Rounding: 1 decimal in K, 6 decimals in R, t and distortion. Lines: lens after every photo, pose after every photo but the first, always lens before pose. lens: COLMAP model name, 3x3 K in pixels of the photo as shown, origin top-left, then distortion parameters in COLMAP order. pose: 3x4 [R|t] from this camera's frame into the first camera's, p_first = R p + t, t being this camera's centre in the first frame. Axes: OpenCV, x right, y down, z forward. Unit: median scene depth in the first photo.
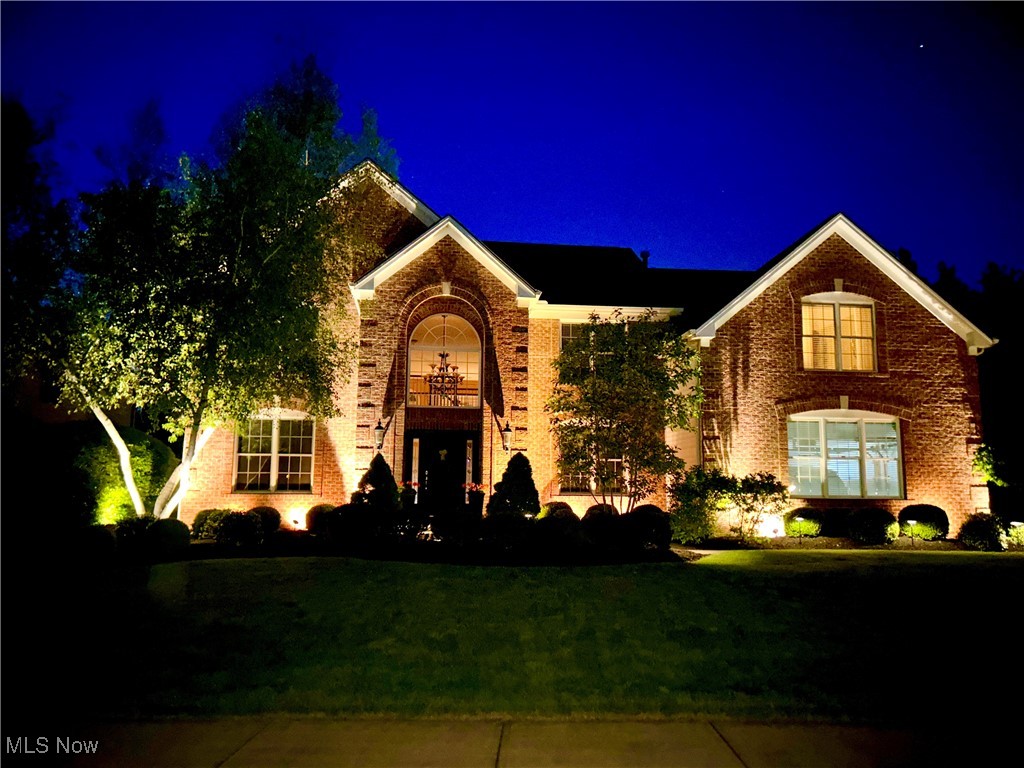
lens RADIAL K [[809.8, 0, 512.0], [0, 809.8, 384.0], [0, 0, 1]] dist [0.003301, -0.001859]
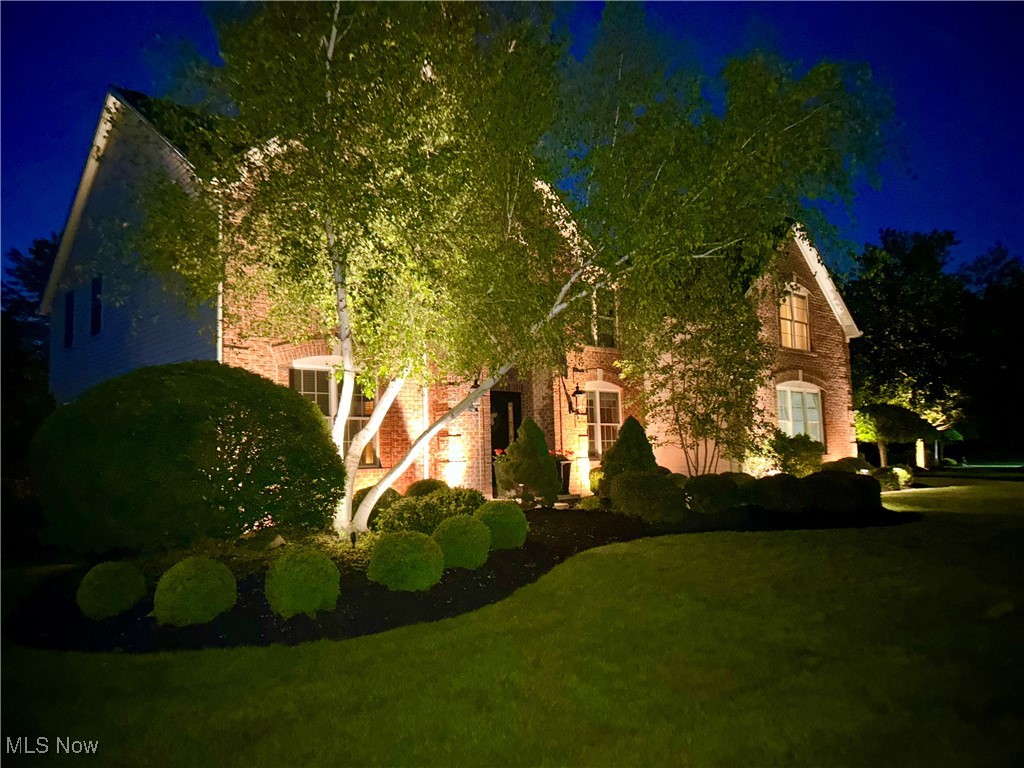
lens RADIAL K [[809.8, 0, 512.0], [0, 809.8, 384.0], [0, 0, 1]] dist [0.003301, -0.001859]
pose [[0.800583, 0.027292, 0.598600, -0.652226], [-0.046097, 0.998807, 0.016113, 0.035554], [-0.597446, -0.040494, 0.800886, 0.283289]]
